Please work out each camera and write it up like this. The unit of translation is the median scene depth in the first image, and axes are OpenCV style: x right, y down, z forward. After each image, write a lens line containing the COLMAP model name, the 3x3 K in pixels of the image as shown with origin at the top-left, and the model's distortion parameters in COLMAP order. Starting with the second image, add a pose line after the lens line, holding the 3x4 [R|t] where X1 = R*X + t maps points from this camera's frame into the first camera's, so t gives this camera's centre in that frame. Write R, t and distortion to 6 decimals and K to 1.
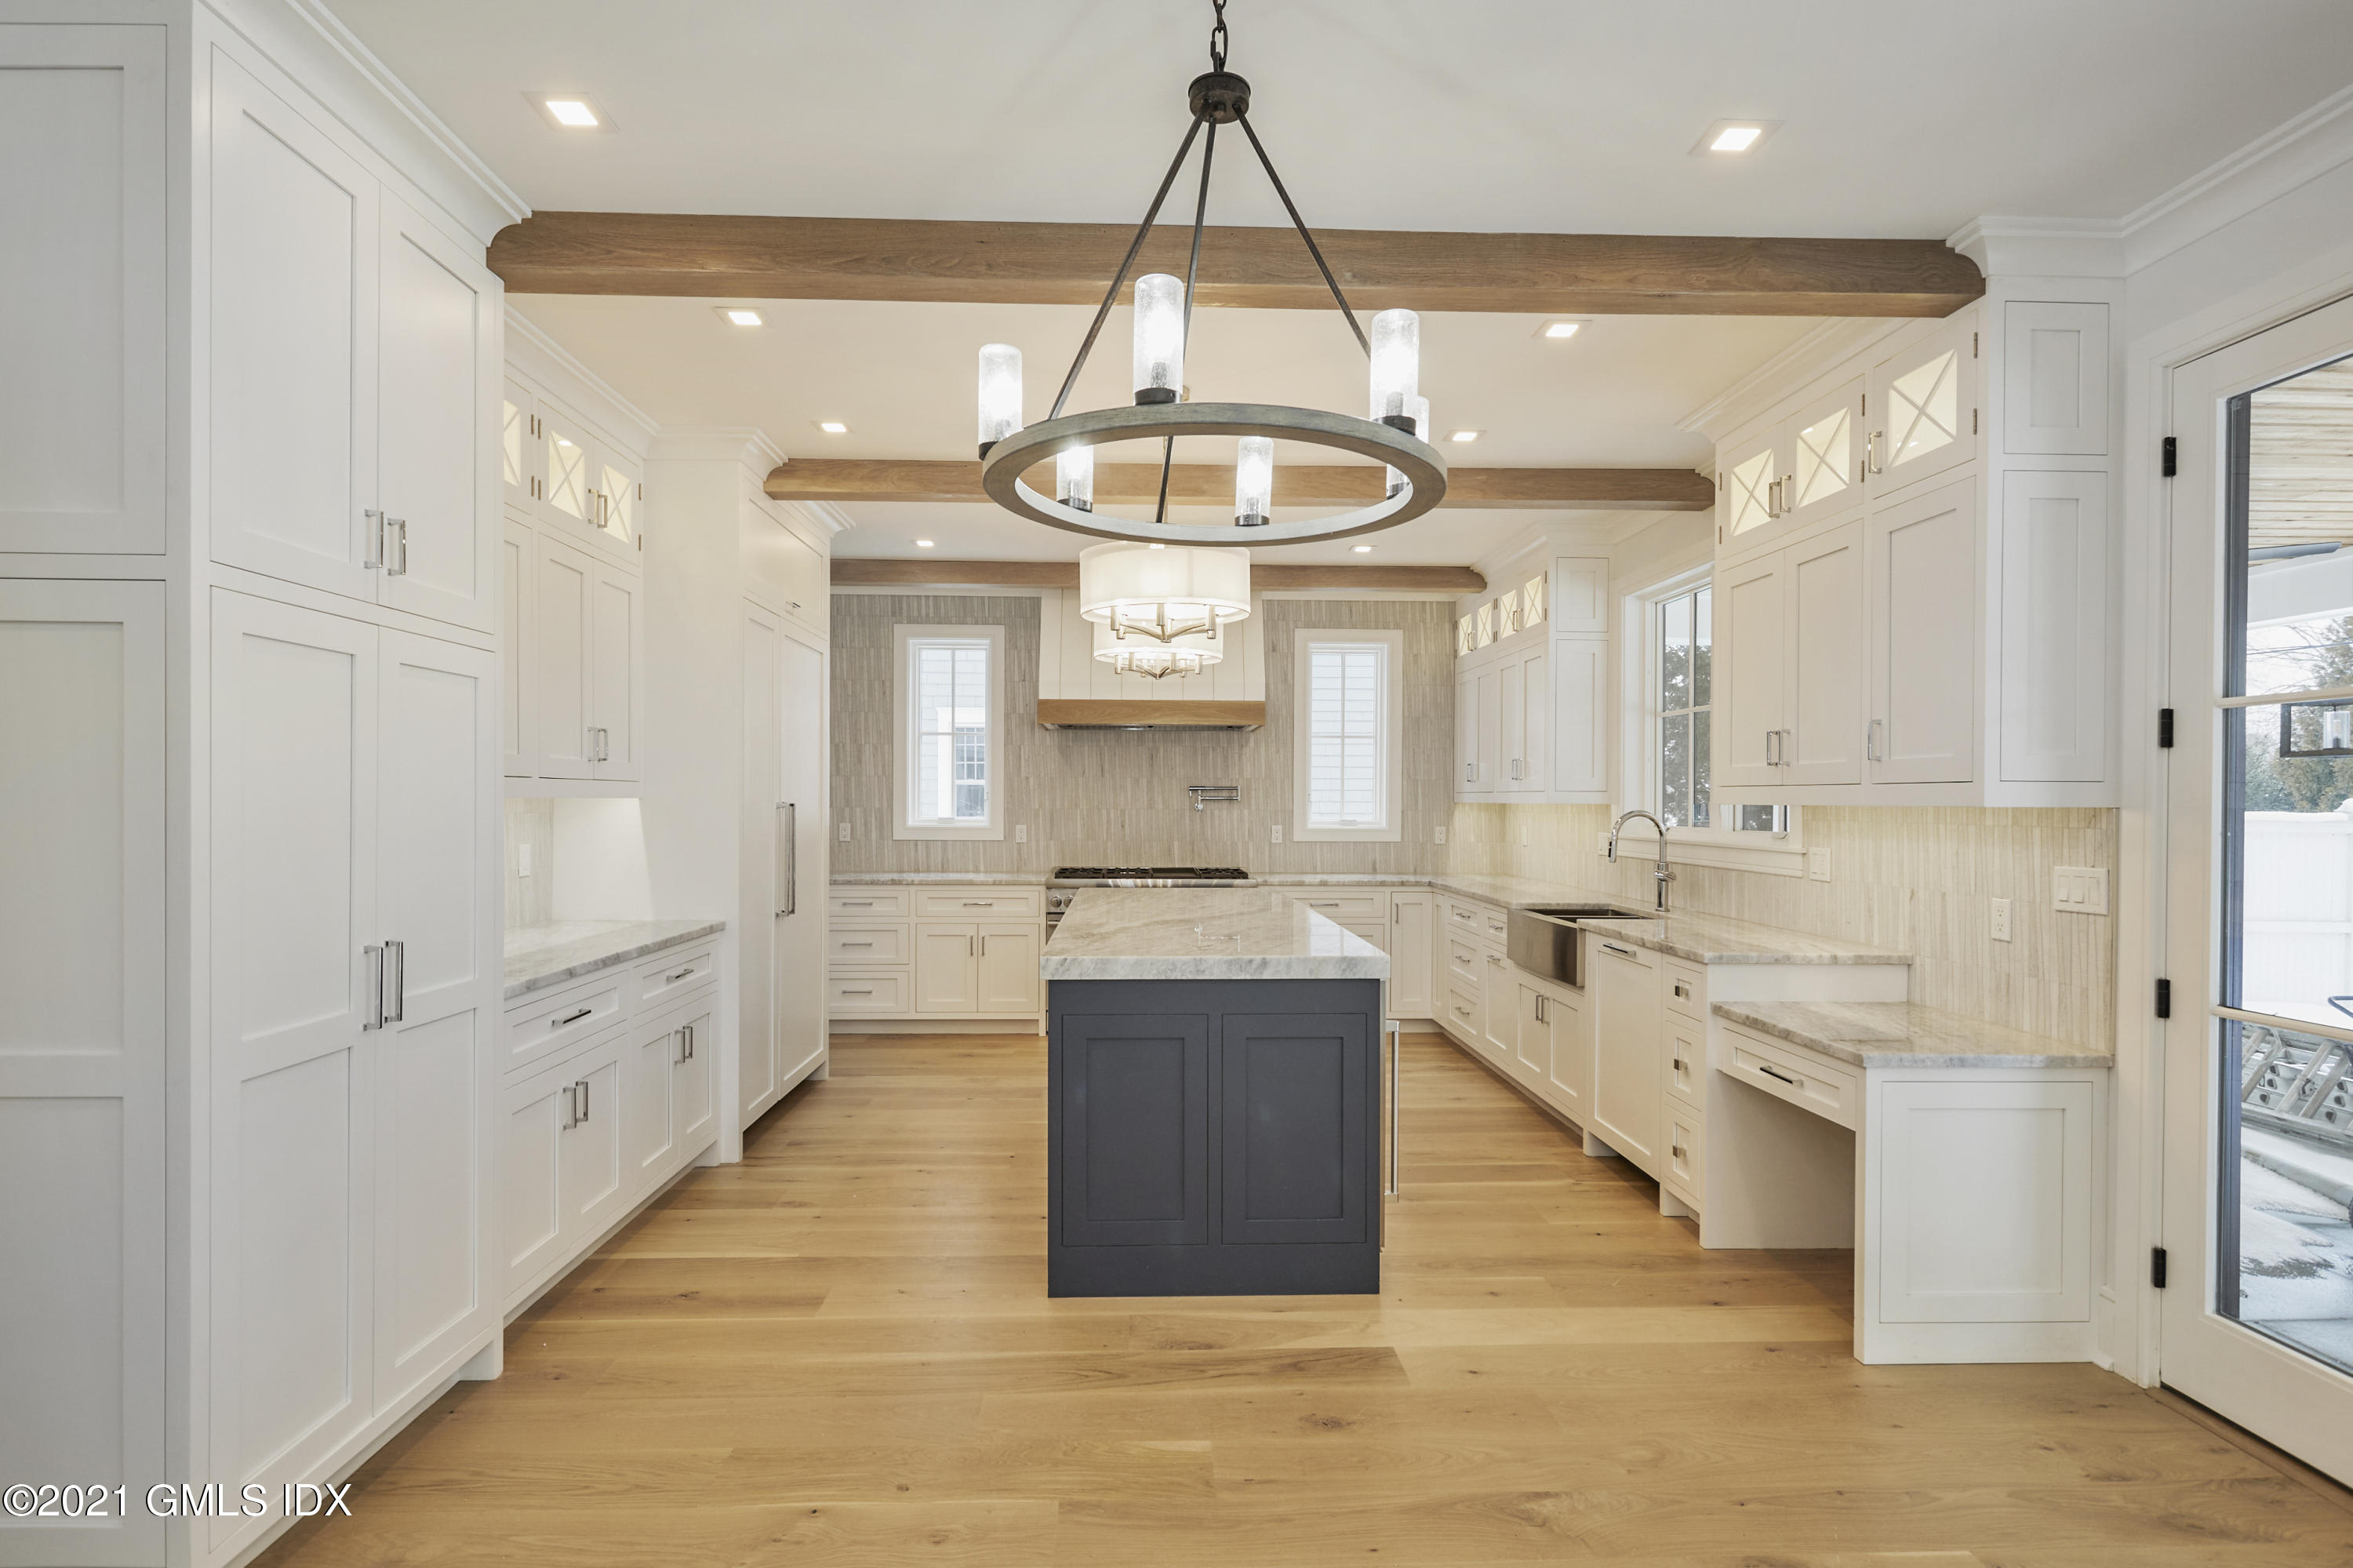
lens RADIAL K [[1178.3, 0, 1165.7], [0, 1178.3, 814.9], [0, 0, 1]] dist [-0.000570, -0.000151]
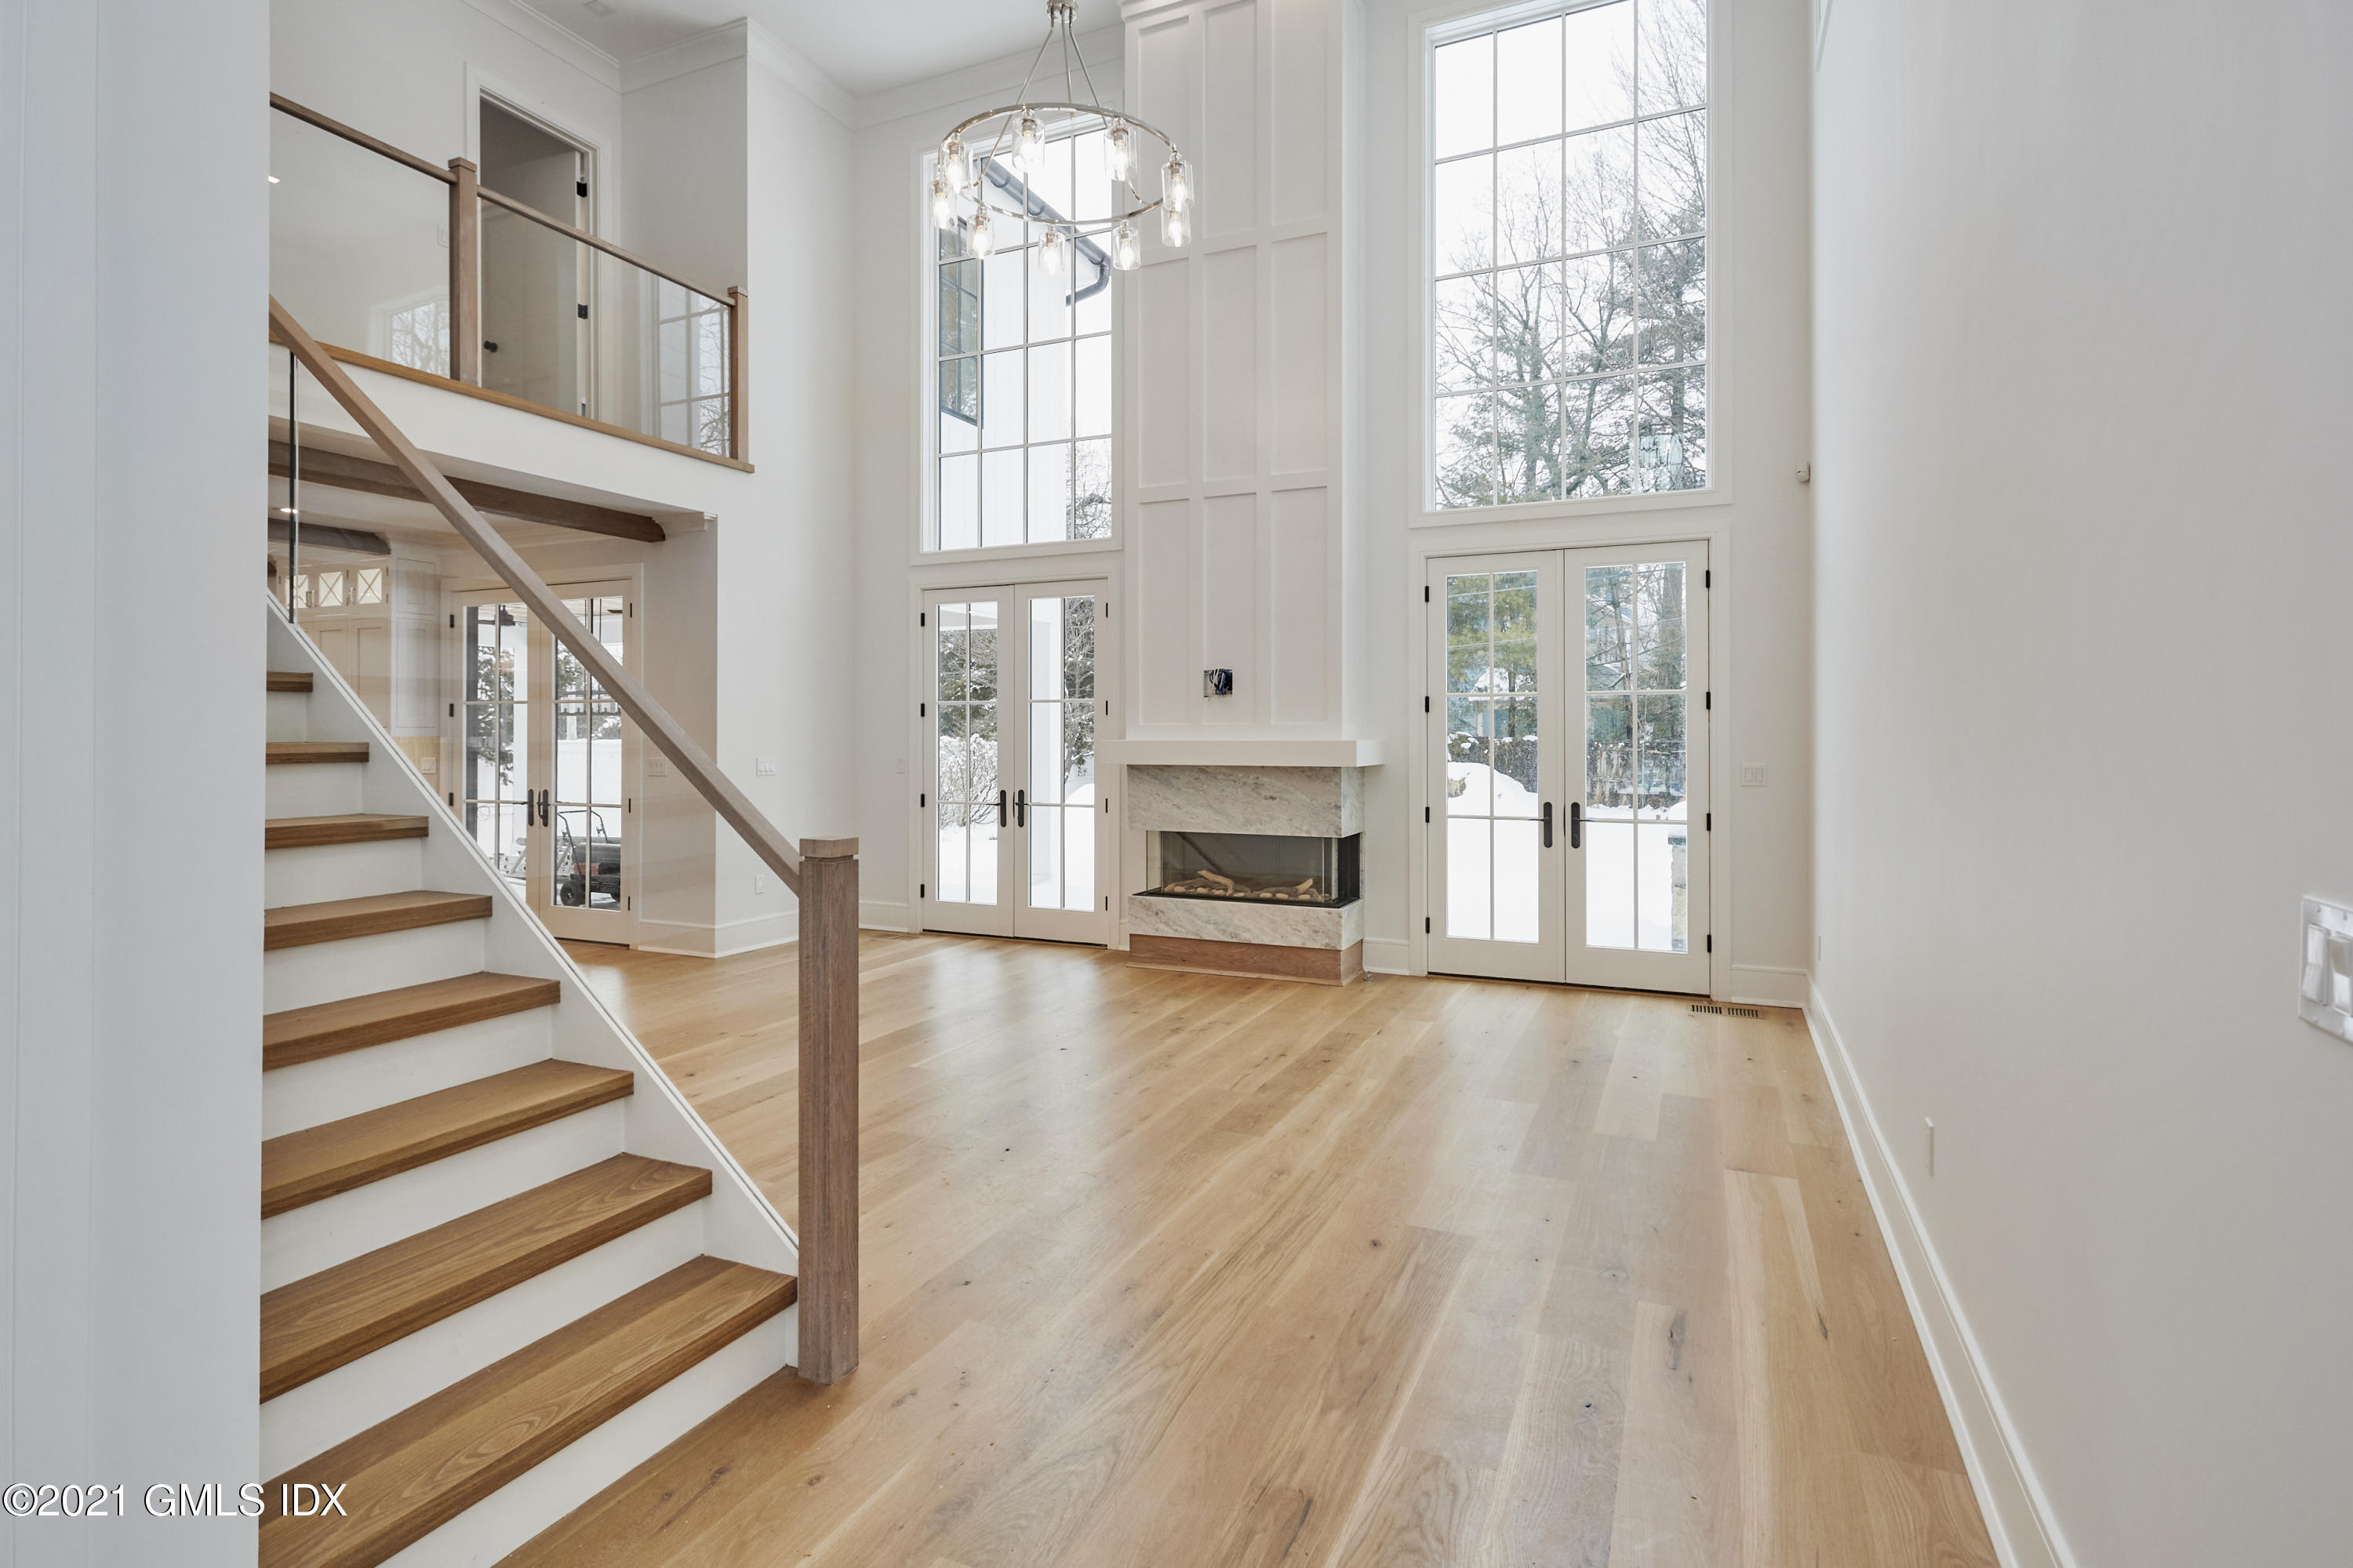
lens RADIAL K [[1162.9, 0, 1169.2], [0, 1162.9, 731.3], [0, 0, 1]] dist [0.003692, -0.000129]
pose [[0.446516, 0.000976, 0.894775, -0.396178], [0.009902, 0.999933, -0.006032, 0.006146], [-0.894721, 0.011554, 0.446476, -0.782568]]
